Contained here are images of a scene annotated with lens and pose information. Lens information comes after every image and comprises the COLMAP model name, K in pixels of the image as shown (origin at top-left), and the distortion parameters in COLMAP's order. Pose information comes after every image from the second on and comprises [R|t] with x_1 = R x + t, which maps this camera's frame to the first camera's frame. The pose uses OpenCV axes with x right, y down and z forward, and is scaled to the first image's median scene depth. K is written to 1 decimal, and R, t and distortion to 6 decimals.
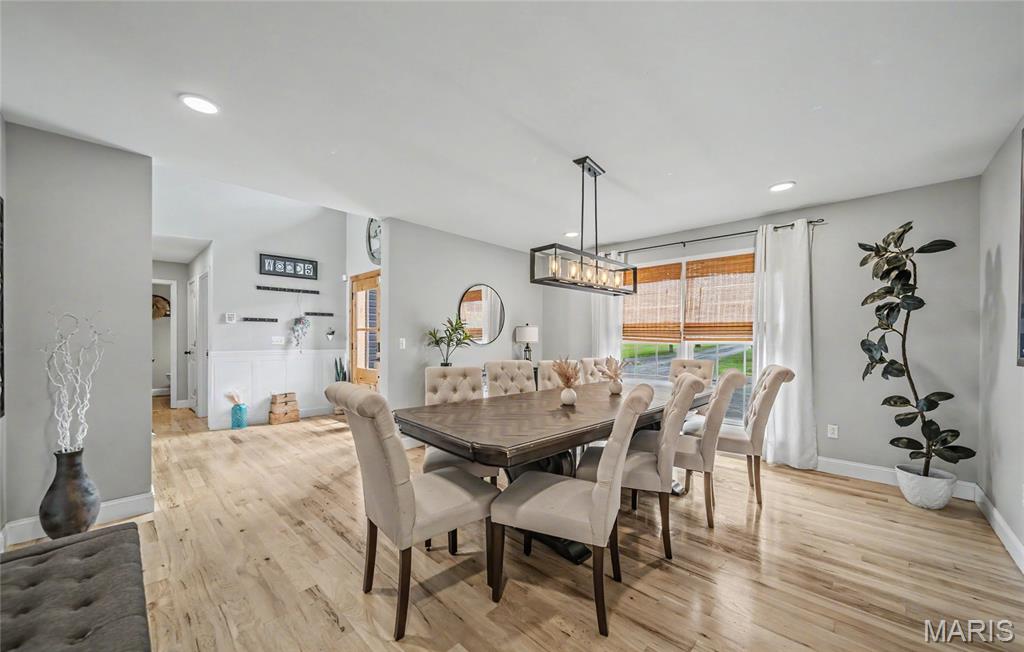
lens RADIAL K [[376.7, 0, 515.8], [0, 376.7, 337.4], [0, 0, 1]] dist [-0.000687, -0.000115]
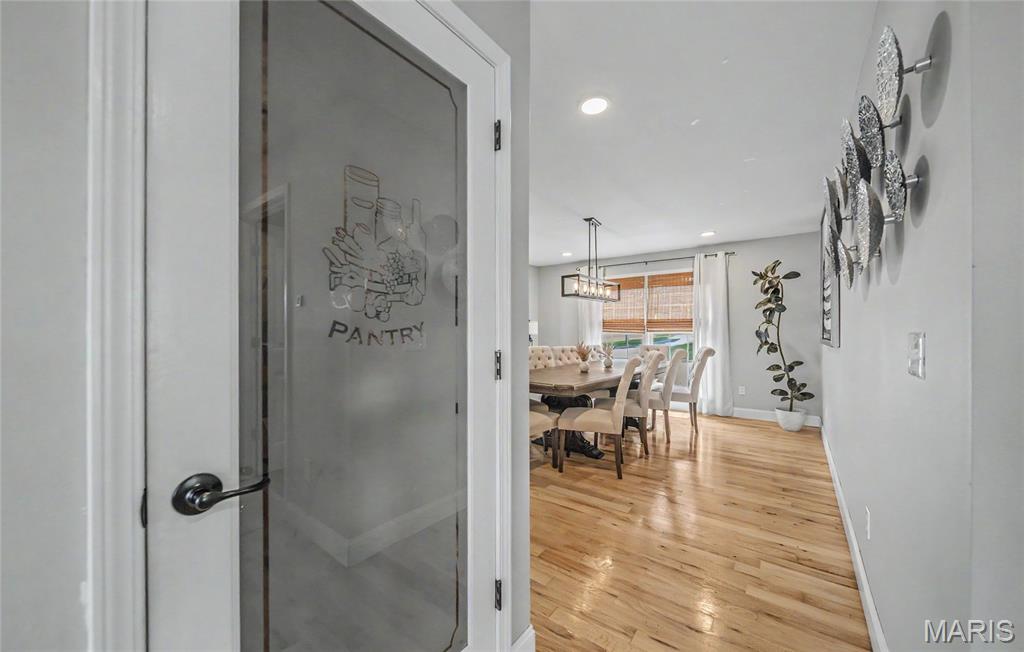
lens RADIAL K [[386.3, 0, 512.0], [0, 386.3, 326.0], [0, 0, 1]] dist [-0.000163, -0.000003]
pose [[0.993613, -0.005713, 0.112693, -0.315400], [0.007125, 0.999901, -0.012132, 0.000602], [-0.112613, 0.012858, 0.993556, -0.548428]]
